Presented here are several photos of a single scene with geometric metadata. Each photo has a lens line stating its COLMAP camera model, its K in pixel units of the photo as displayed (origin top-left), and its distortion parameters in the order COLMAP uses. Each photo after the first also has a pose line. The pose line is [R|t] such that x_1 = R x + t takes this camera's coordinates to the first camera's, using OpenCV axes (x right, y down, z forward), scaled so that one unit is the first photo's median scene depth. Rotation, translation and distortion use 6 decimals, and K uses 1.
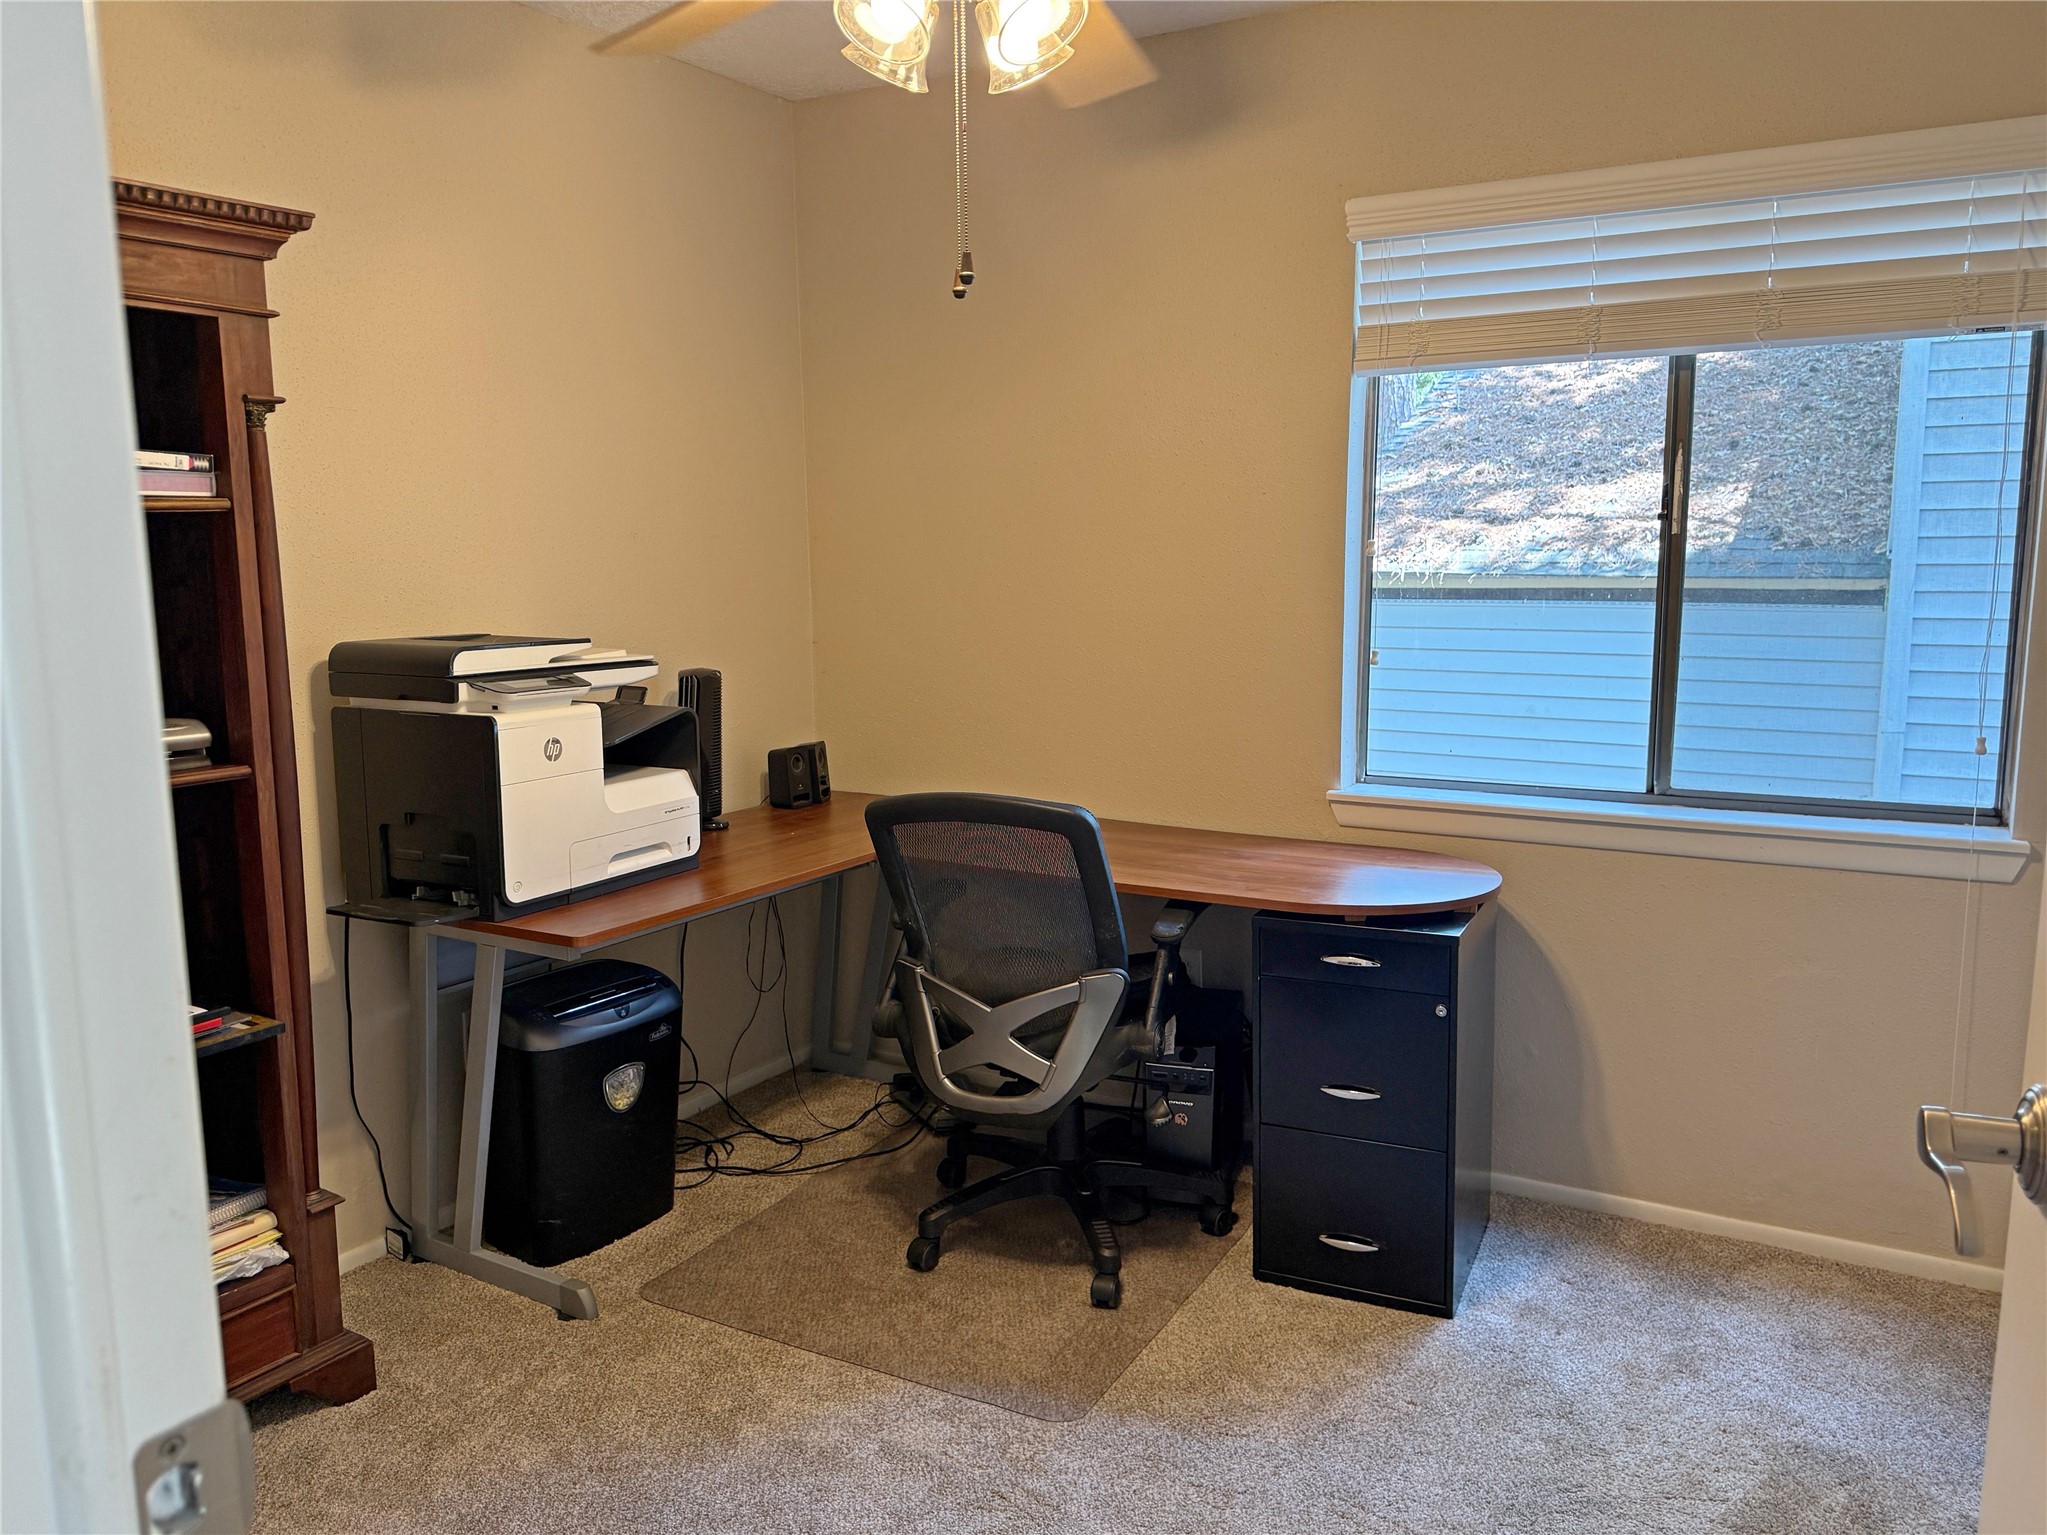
lens RADIAL K [[1522.2, 0, 1029.3], [0, 1522.2, 773.6], [0, 0, 1]] dist [0.070892, -0.104339]
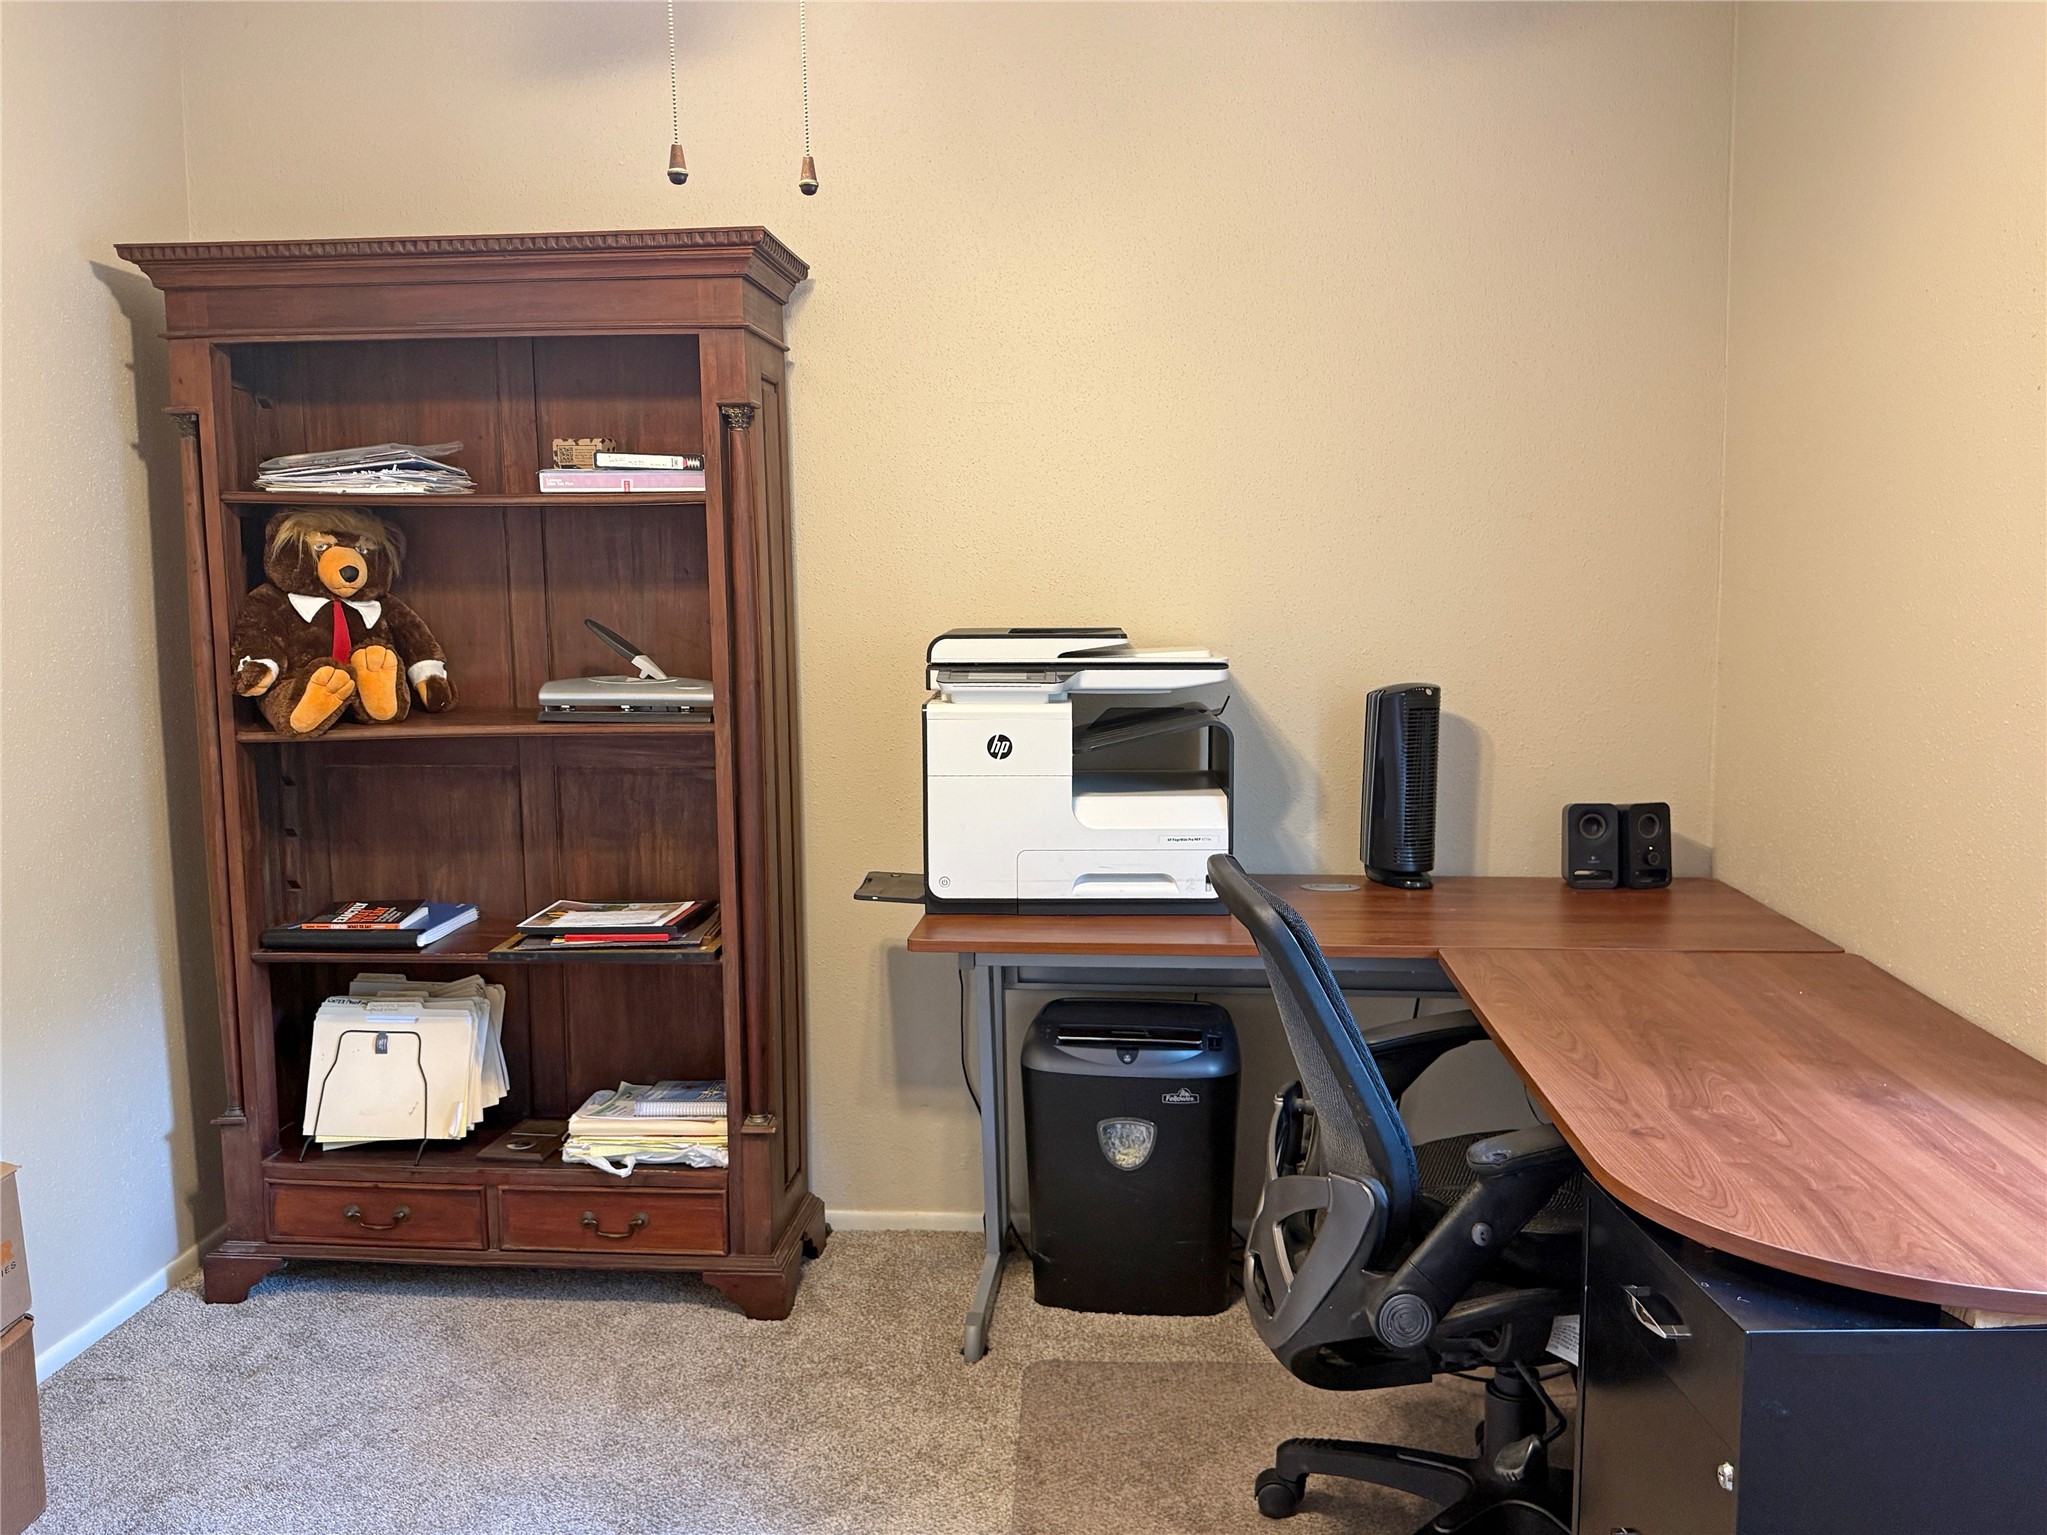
lens RADIAL K [[1645.2, 0, 1028.7], [0, 1645.2, 766.6], [0, 0, 1]] dist [0.039937, -0.086722]
pose [[0.451046, 0.107557, -0.885996, 0.577787], [-0.126575, 0.990387, 0.055792, -0.060921], [0.883480, 0.086980, 0.460324, 0.544090]]
